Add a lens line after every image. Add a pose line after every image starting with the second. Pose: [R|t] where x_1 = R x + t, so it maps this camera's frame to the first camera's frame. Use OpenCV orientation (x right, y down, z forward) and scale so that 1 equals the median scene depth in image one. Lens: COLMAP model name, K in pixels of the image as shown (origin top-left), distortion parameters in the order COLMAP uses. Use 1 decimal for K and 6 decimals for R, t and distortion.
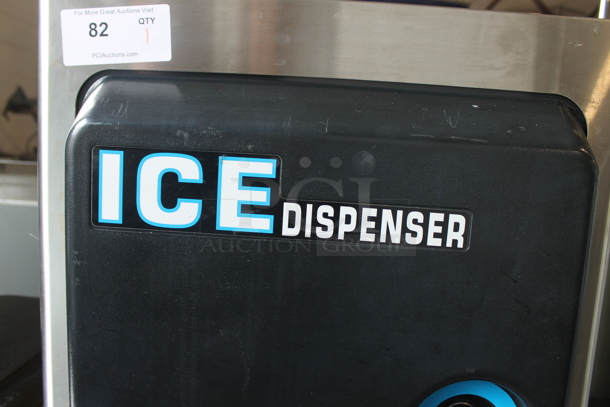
lens RADIAL K [[521.5, 0, 305.1], [0, 521.5, 200.8], [0, 0, 1]] dist [-0.156544, 0.127057]
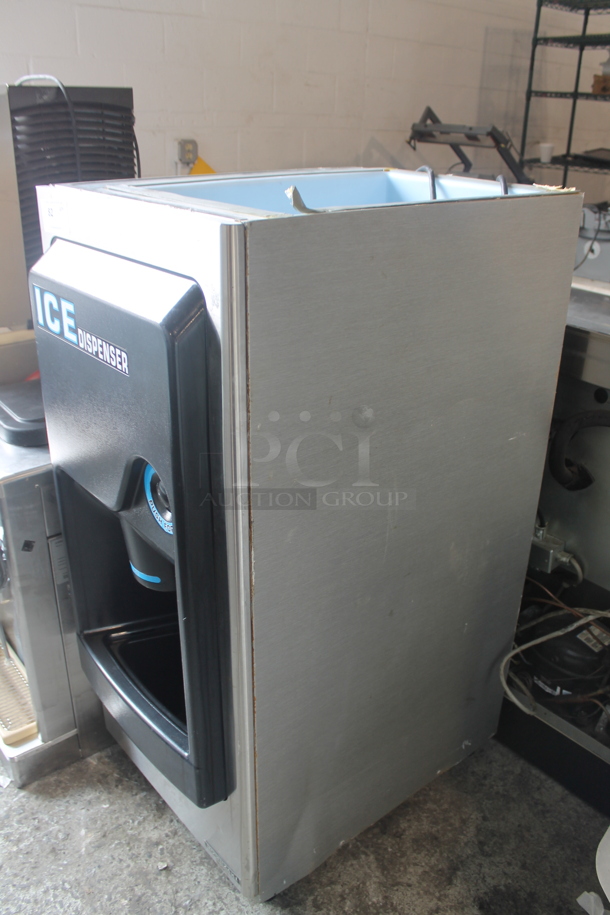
lens RADIAL K [[782.2, 0, 306.0], [0, 782.2, 459.9], [0, 0, 1]] dist [-0.156544, 0.127057]
pose [[0.651048, 0.281112, -0.705062, 2.430609], [-0.070438, 0.947258, 0.312635, -0.444247], [0.755761, -0.153878, 0.636512, -0.149401]]
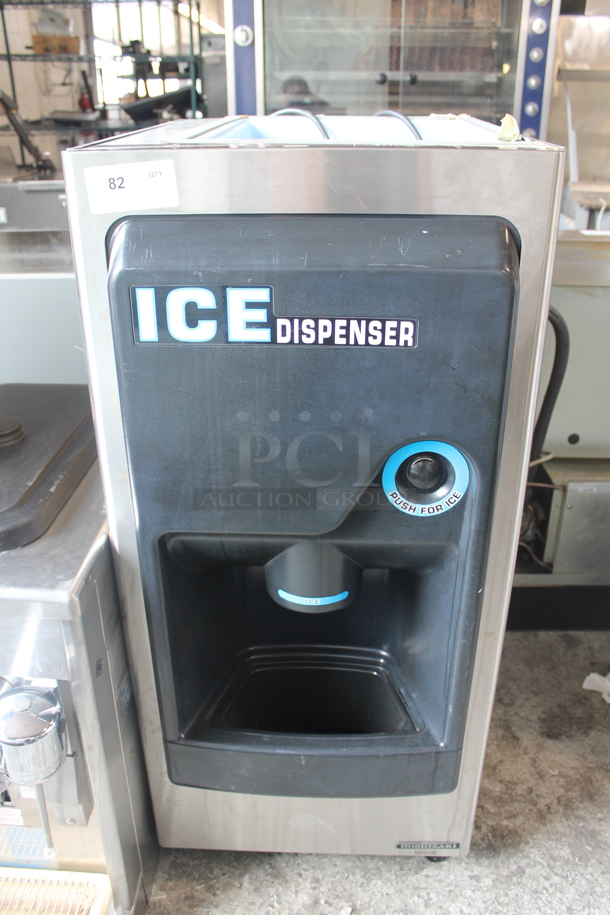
lens RADIAL K [[782.2, 0, 307.7], [0, 782.2, 452.6], [0, 0, 1]] dist [-0.156544, 0.127057]
pose [[0.998022, -0.044126, -0.044788, 0.113209], [0.056457, 0.942464, 0.329507, -0.330110], [0.027671, -0.331383, 0.943090, -1.014638]]
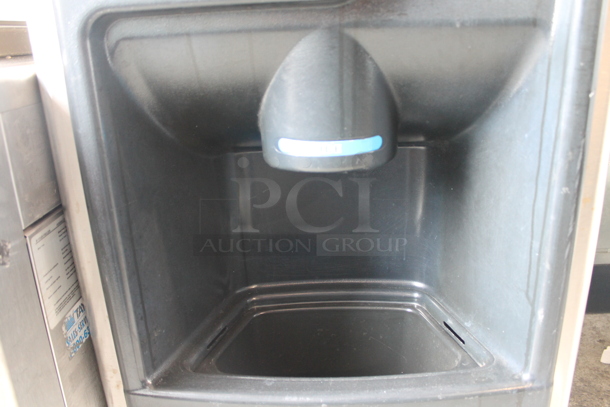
lens RADIAL K [[521.5, 0, 306.5], [0, 521.5, 200.4], [0, 0, 1]] dist [-0.156544, 0.127057]
pose [[0.994885, -0.090156, -0.045553, -0.012896], [0.097658, 0.973721, 0.205742, 0.824535], [0.025807, -0.209139, 0.977545, 0.076413]]
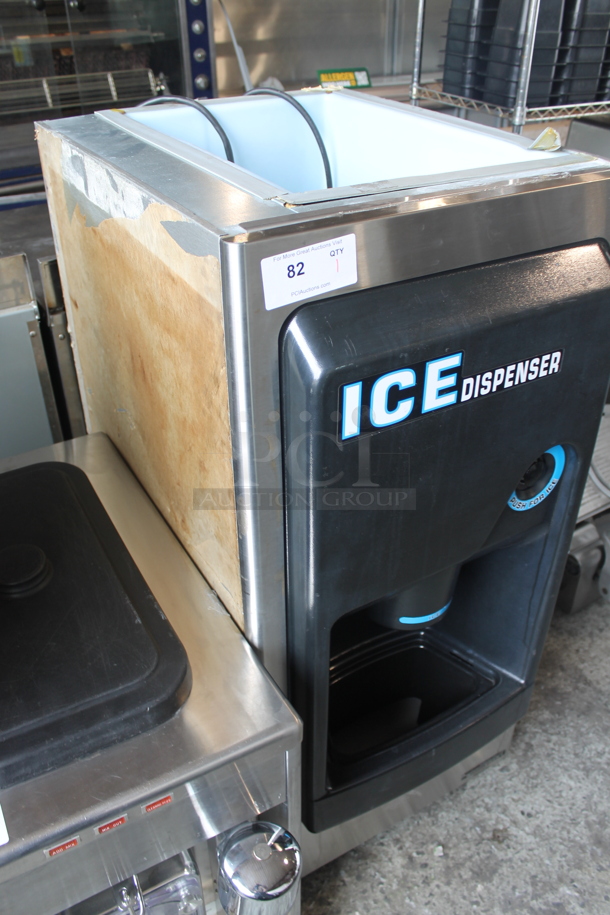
lens RADIAL K [[782.2, 0, 311.7], [0, 782.2, 453.9], [0, 0, 1]] dist [-0.156544, 0.127057]
pose [[0.849400, -0.338039, 0.405278, -1.230614], [0.108832, 0.863625, 0.492247, -0.846252], [-0.516407, -0.374007, 0.770352, -0.392580]]
